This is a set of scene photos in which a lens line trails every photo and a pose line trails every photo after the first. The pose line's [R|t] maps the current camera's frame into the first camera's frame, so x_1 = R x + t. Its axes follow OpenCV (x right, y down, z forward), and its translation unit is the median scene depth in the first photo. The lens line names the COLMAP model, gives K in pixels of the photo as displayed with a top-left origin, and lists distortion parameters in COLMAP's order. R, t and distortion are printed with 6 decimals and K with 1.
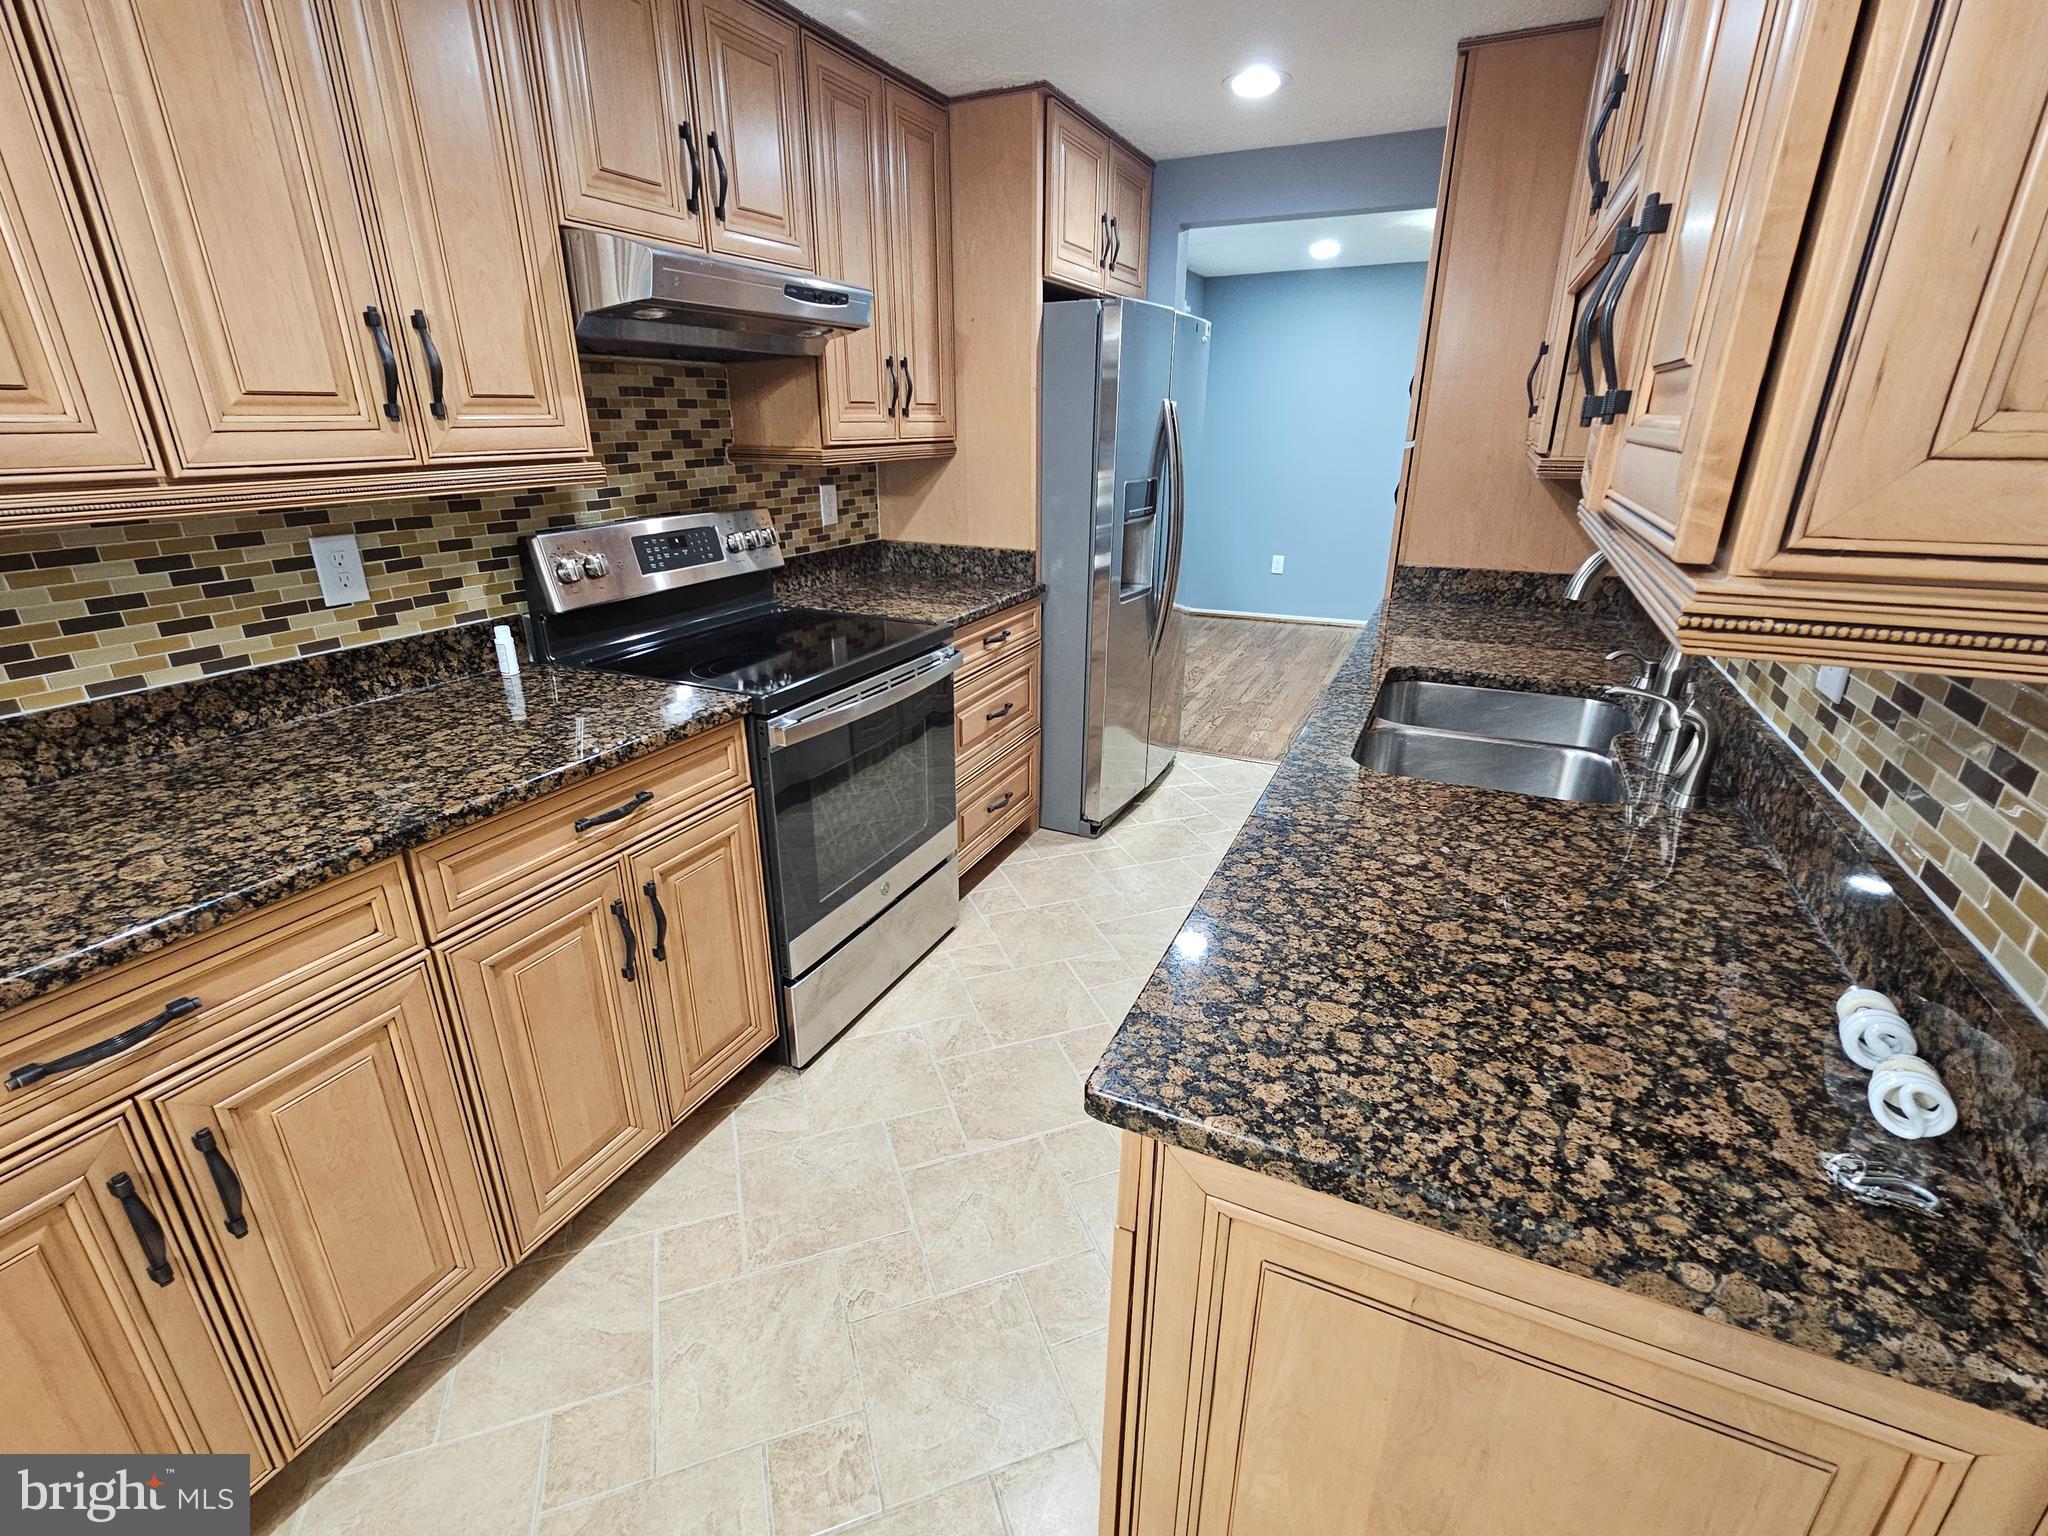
lens RADIAL K [[932.6, 0, 1014.7], [0, 932.6, 772.5], [0, 0, 1]] dist [-0.001529, 0.000582]
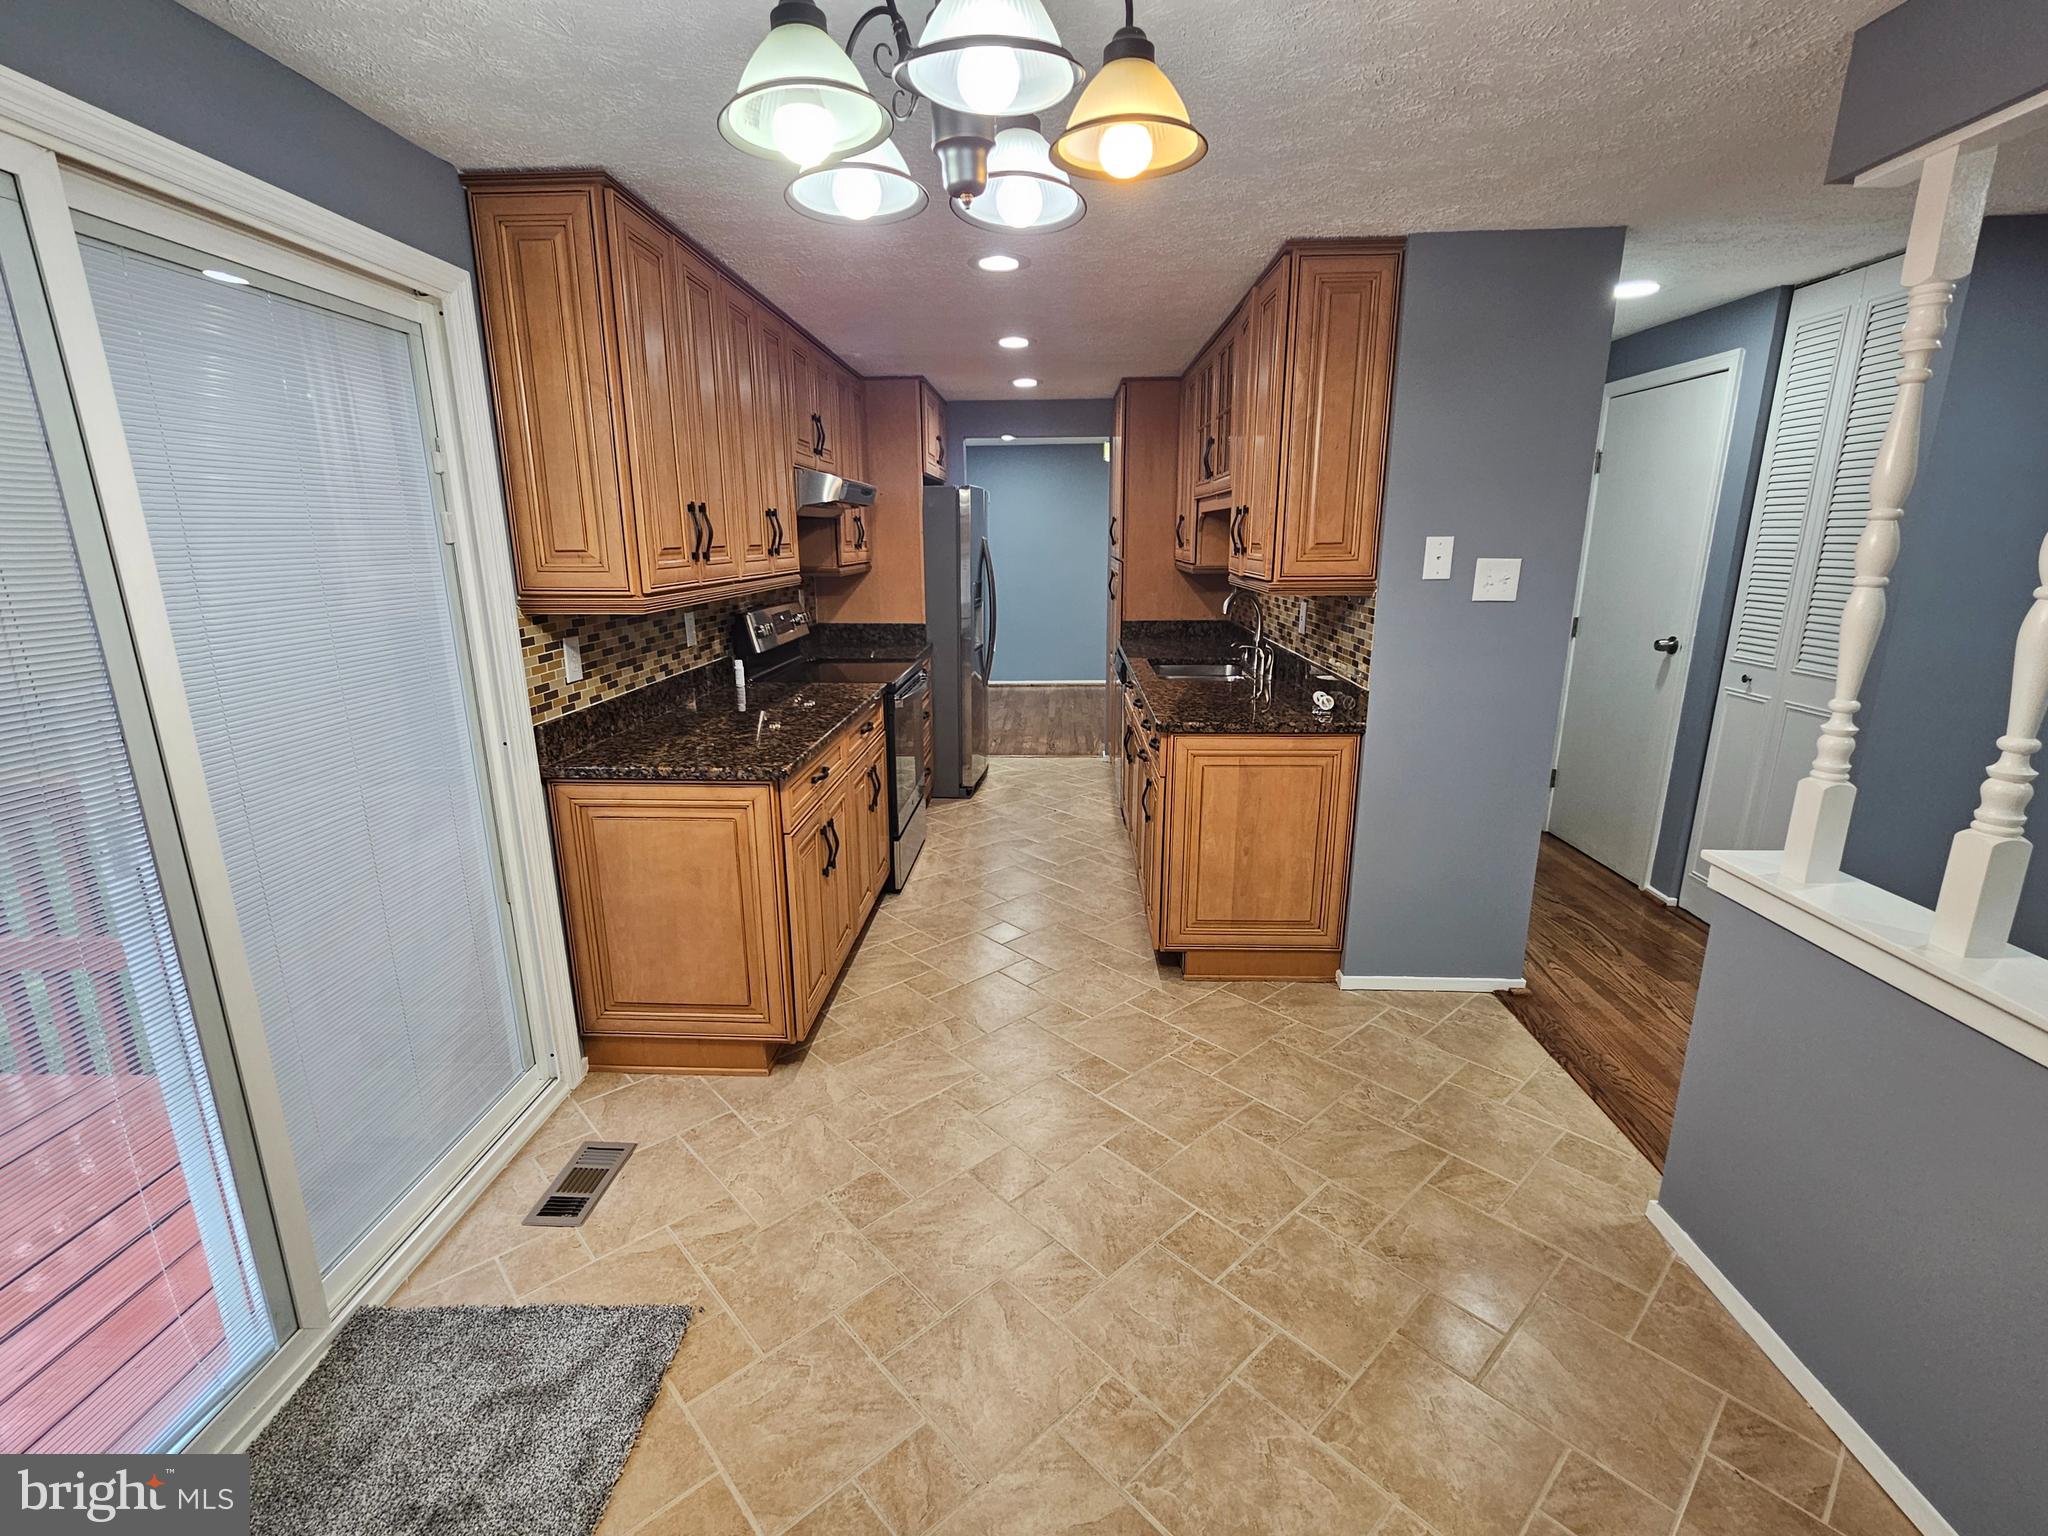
lens RADIAL K [[932.6, 0, 1026.7], [0, 932.6, 768.9], [0, 0, 1]] dist [-0.001529, 0.000582]
pose [[0.917848, -0.099365, 0.384294, -0.936018], [0.144887, 0.985227, -0.091302, 0.388301], [-0.369544, 0.139481, 0.918685, -1.124525]]
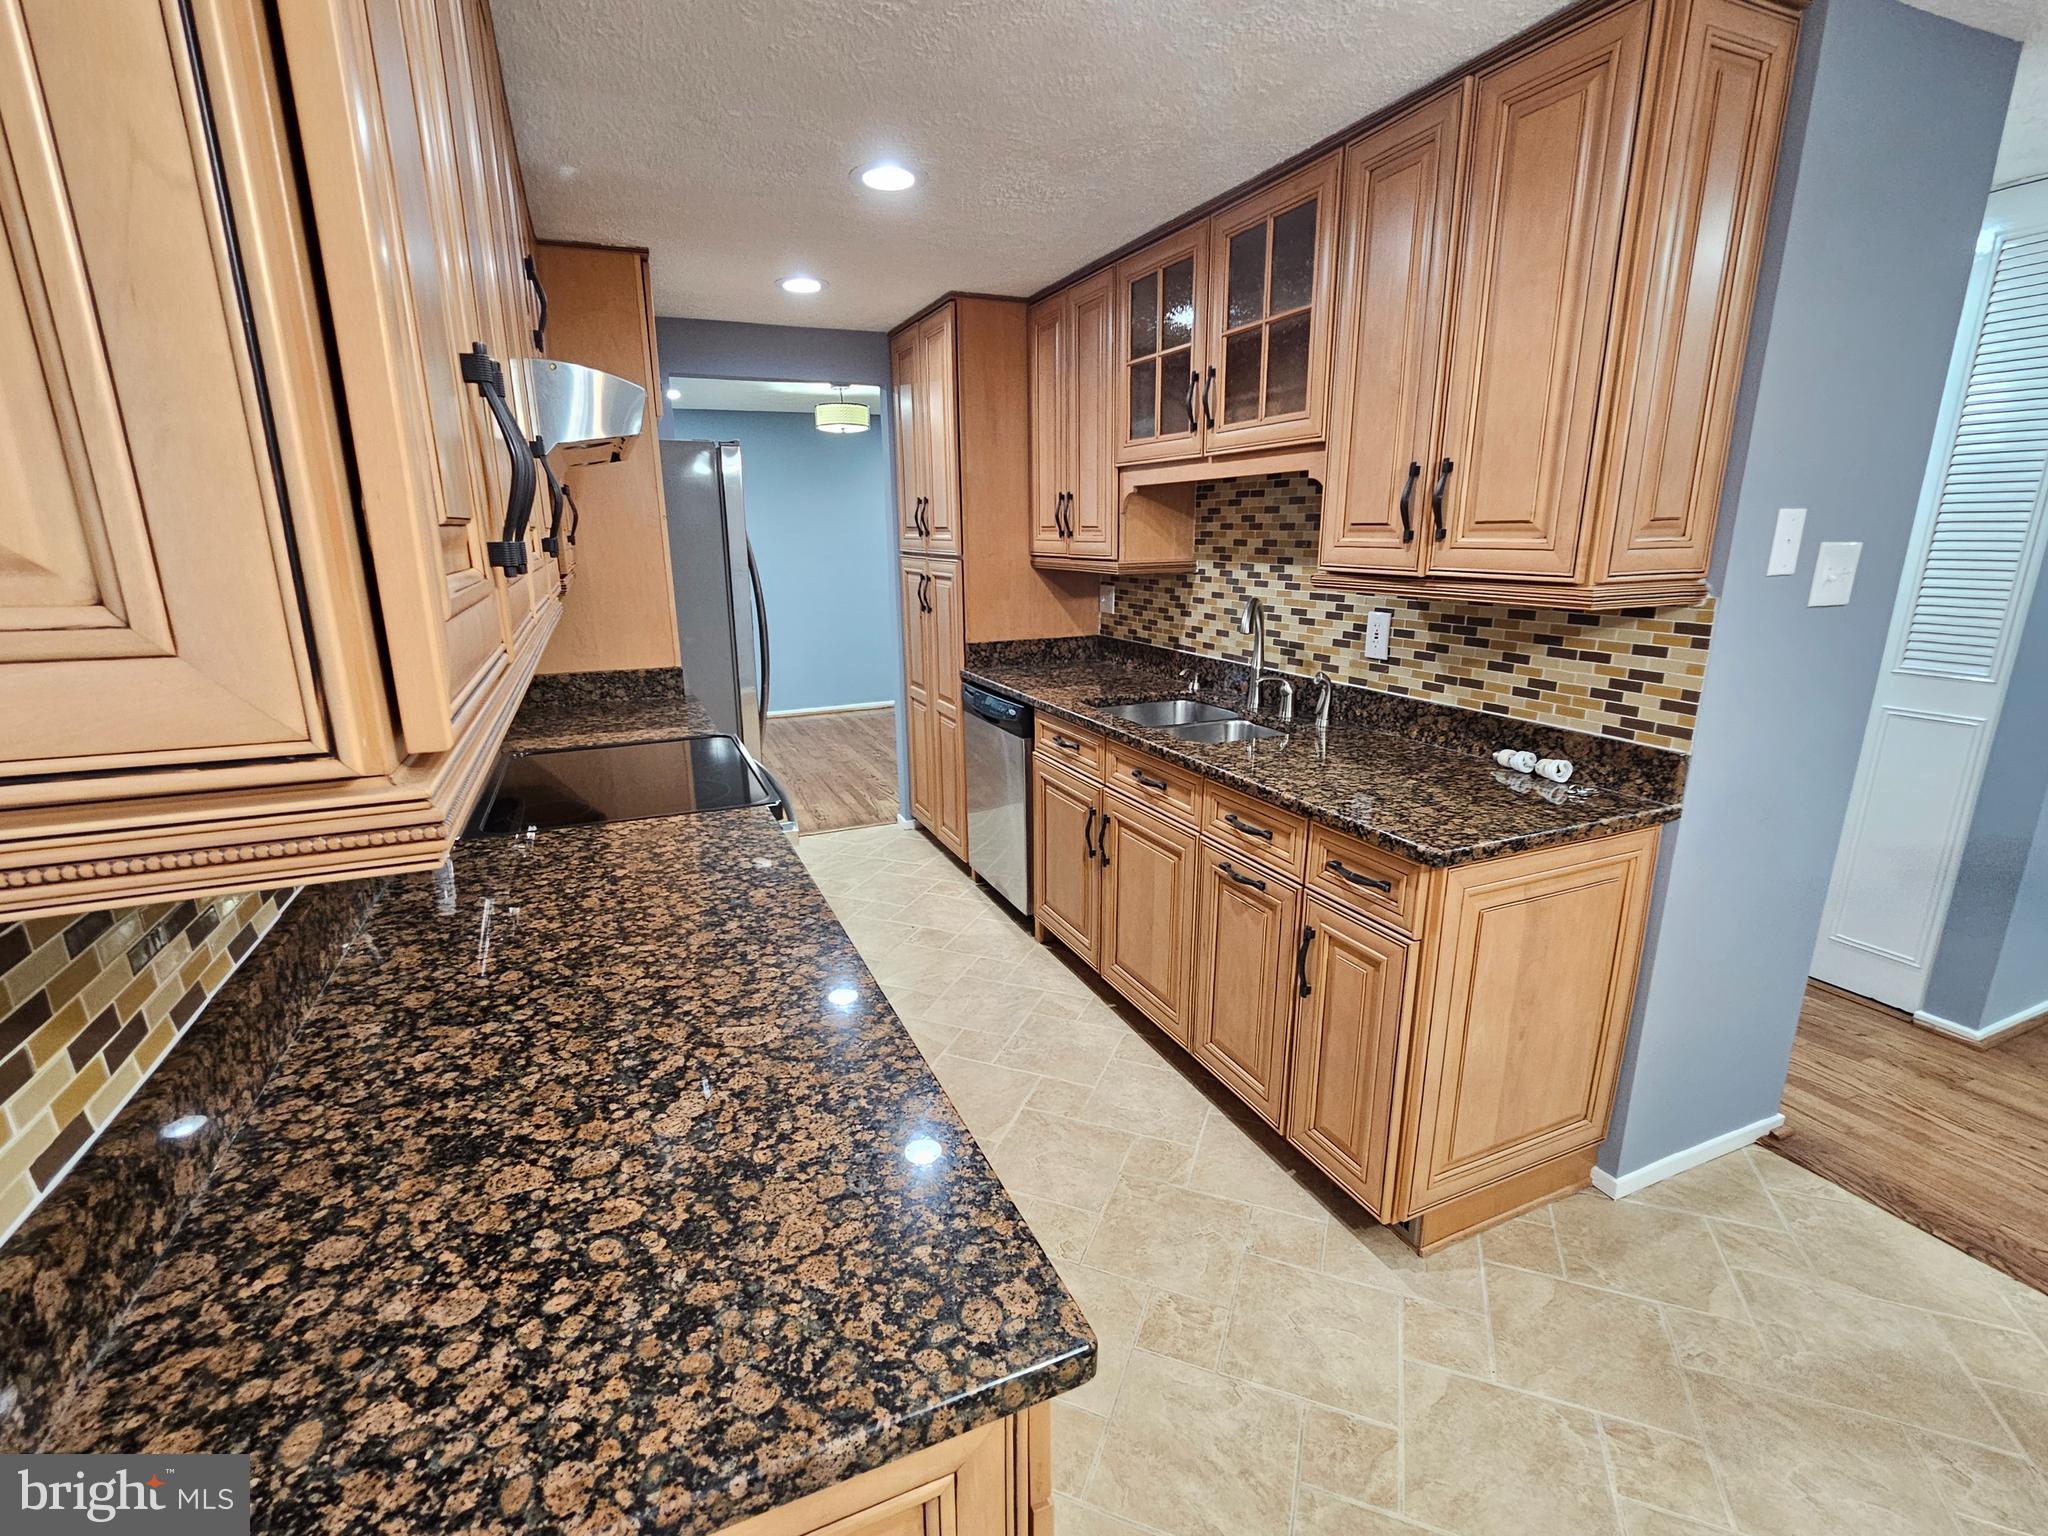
lens RADIAL K [[932.6, 0, 1027.0], [0, 932.6, 771.1], [0, 0, 1]] dist [-0.001529, 0.000582]
pose [[0.648653, -0.194342, 0.735854, -0.986863], [0.278808, 0.960315, 0.007854, -0.053610], [-0.708178, 0.200068, 0.677095, 0.100481]]
